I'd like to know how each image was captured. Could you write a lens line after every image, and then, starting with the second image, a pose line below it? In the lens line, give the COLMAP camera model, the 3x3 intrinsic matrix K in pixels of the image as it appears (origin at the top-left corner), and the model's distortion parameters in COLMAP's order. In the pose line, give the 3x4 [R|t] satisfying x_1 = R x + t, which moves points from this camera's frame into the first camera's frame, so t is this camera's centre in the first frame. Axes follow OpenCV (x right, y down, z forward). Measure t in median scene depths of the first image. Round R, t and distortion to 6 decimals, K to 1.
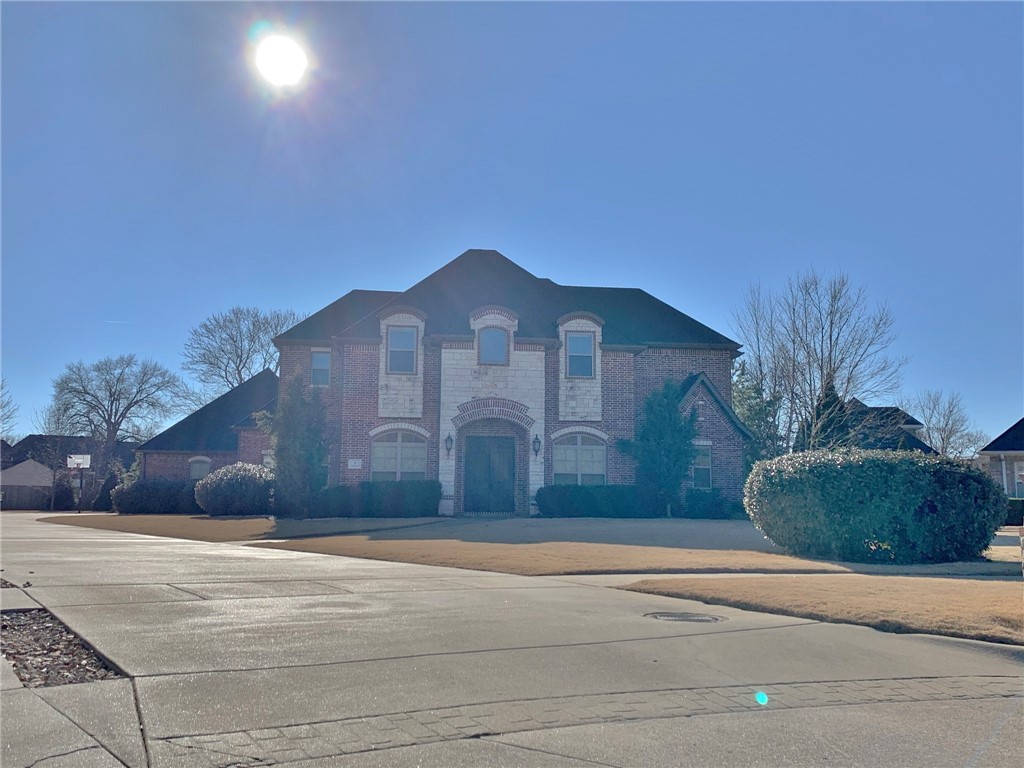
lens RADIAL K [[931.7, 0, 510.6], [0, 931.7, 377.9], [0, 0, 1]] dist [0.079995, -0.138495]
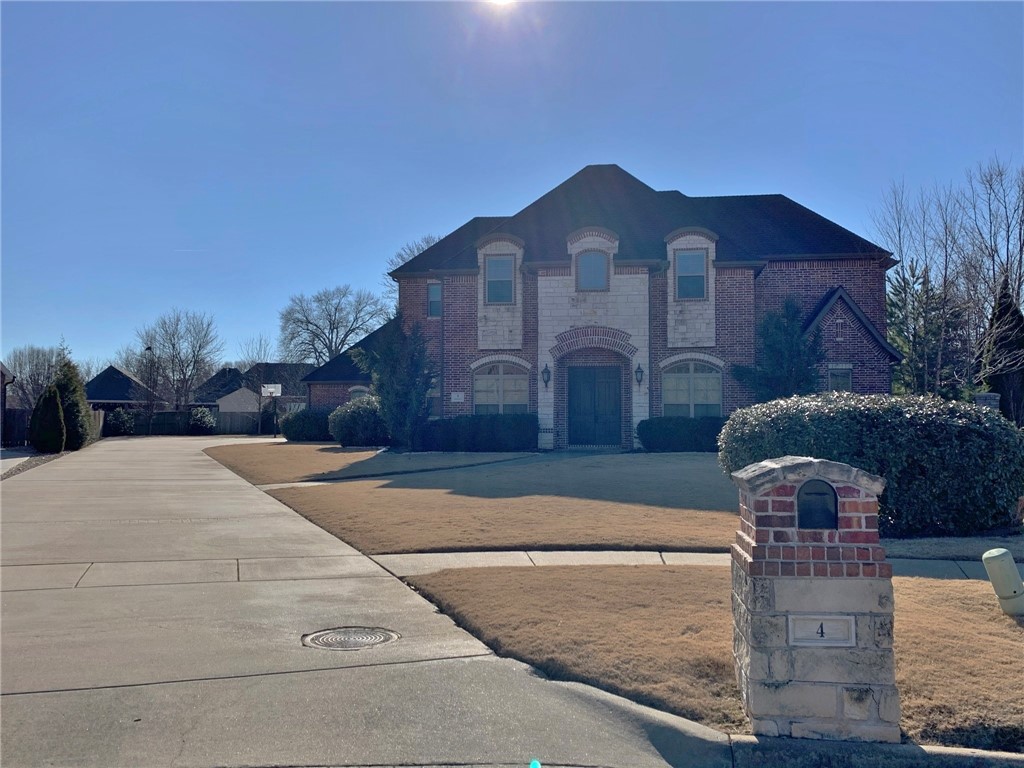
lens RADIAL K [[931.7, 0, 504.1], [0, 931.7, 388.3], [0, 0, 1]] dist [0.079995, -0.138495]
pose [[0.968198, -0.017299, -0.249587, 0.125388], [0.042517, 0.994472, 0.096004, -0.010236], [0.246546, -0.103563, 0.963582, 0.055738]]
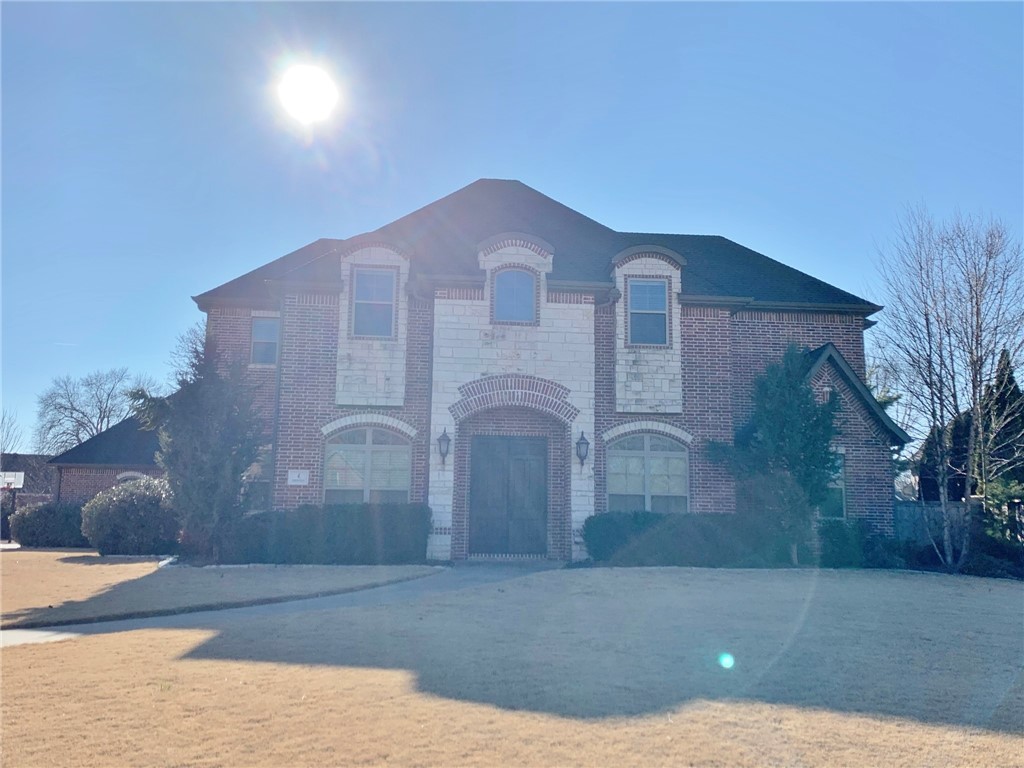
lens RADIAL K [[931.7, 0, 504.9], [0, 931.7, 376.4], [0, 0, 1]] dist [0.079995, -0.138495]
pose [[0.999559, 0.001577, -0.029637, -0.005995], [-0.002472, 0.999541, -0.030180, 0.040495], [0.029576, 0.030240, 0.999105, 0.349528]]
